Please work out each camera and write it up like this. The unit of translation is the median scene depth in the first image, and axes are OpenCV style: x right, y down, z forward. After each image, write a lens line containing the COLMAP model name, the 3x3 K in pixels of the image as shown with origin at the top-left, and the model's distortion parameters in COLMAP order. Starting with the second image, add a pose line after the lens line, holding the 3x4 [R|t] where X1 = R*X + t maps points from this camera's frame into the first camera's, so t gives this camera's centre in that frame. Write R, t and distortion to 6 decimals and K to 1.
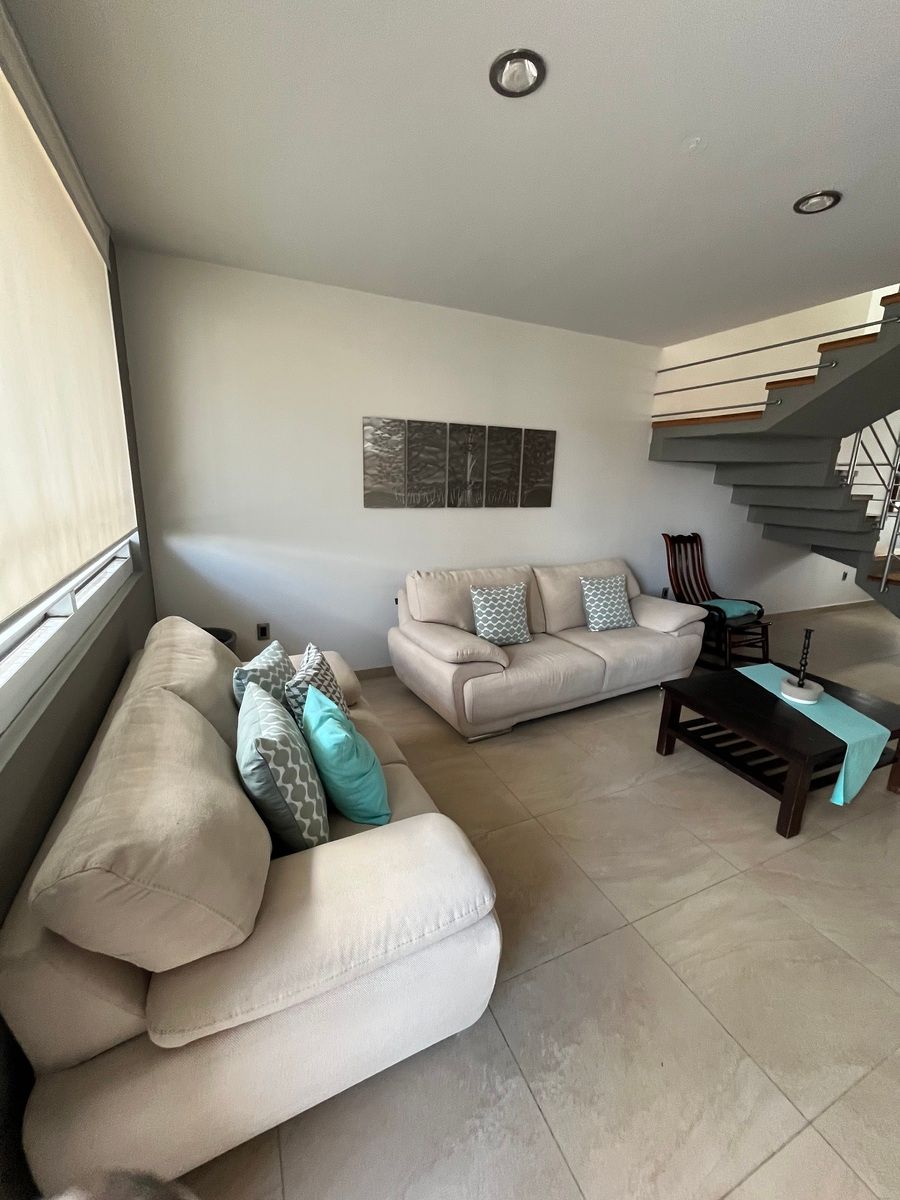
lens RADIAL K [[485.3, 0, 448.5], [0, 485.3, 598.1], [0, 0, 1]] dist [-0.002057, -0.000729]
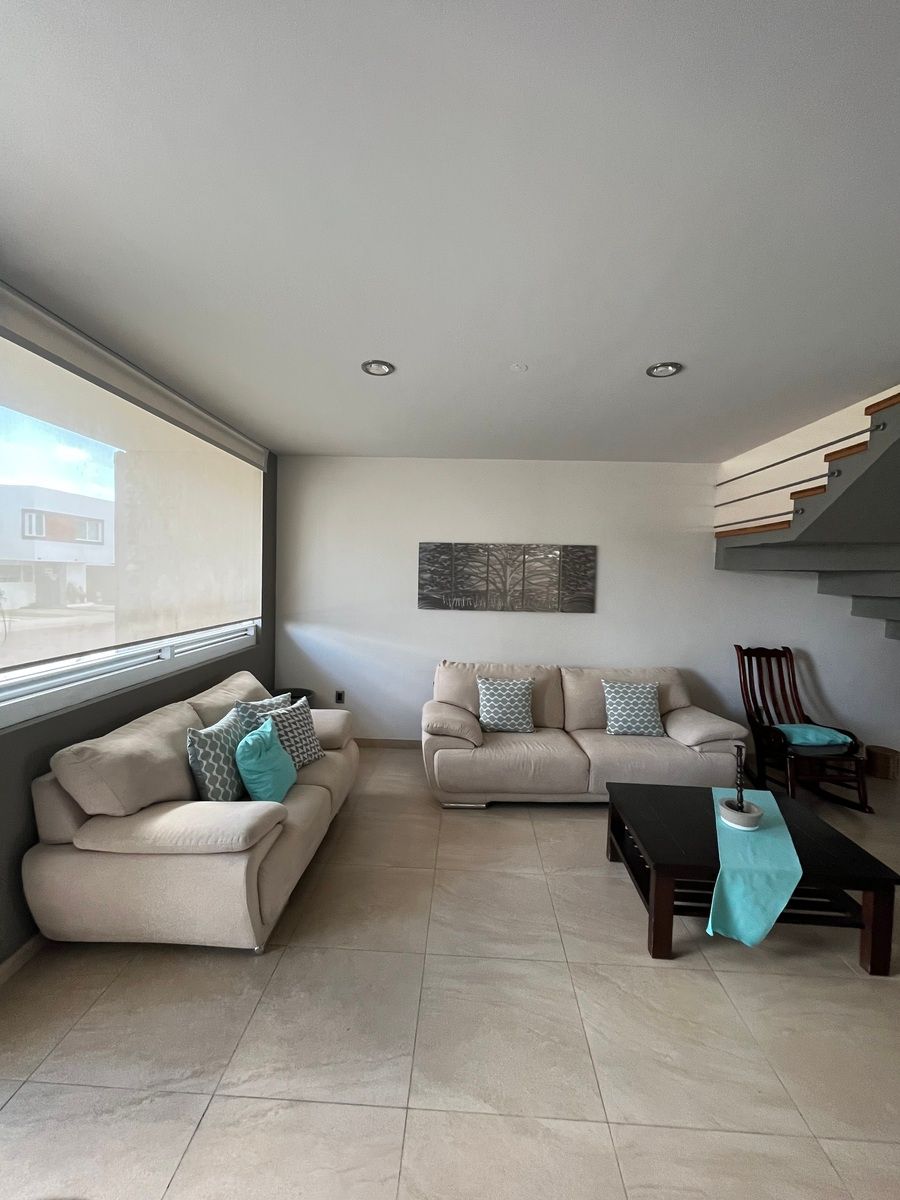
lens RADIAL K [[485.3, 0, 446.7], [0, 485.3, 596.6], [0, 0, 1]] dist [-0.002057, -0.000729]
pose [[0.892180, 0.013382, -0.451481, 0.473182], [-0.108737, 0.976527, -0.185932, 0.013940], [0.438395, 0.214977, 0.872694, -0.103859]]
